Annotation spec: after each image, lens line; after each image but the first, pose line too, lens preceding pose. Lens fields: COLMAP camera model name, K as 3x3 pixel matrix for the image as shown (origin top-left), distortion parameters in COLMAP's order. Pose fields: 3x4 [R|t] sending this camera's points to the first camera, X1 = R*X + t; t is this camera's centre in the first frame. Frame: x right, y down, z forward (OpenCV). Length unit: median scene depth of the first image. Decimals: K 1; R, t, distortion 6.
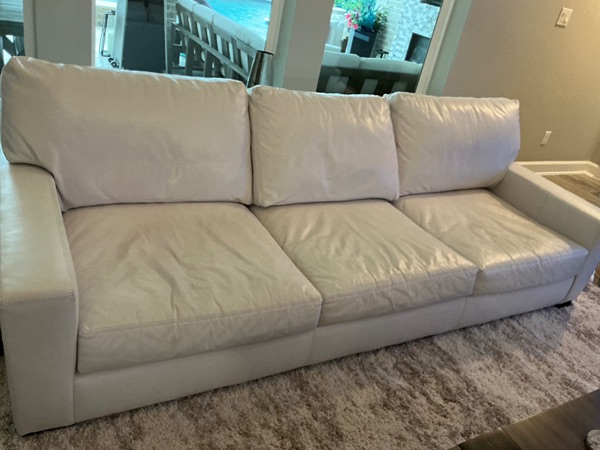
lens RADIAL K [[510.1, 0, 299.7], [0, 510.1, 236.1], [0, 0, 1]] dist [0.053231, 0.002093]
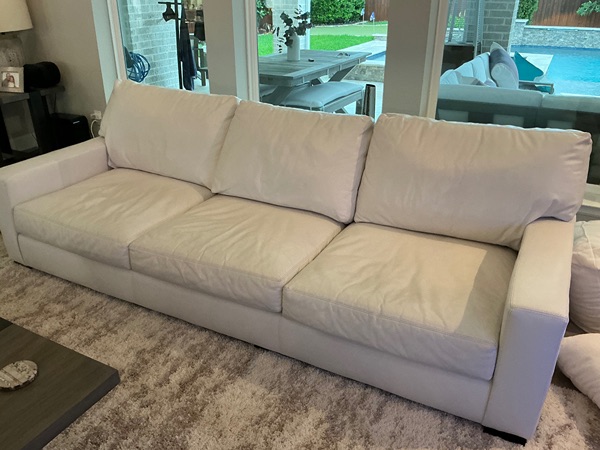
lens RADIAL K [[510.1, 0, 299.7], [0, 510.1, 236.1], [0, 0, 1]] dist [0.053231, 0.002093]
pose [[0.529424, 0.179801, -0.829085, 1.074471], [-0.310273, 0.950614, 0.008027, -0.033335], [0.789583, 0.252993, 0.559065, 0.490471]]
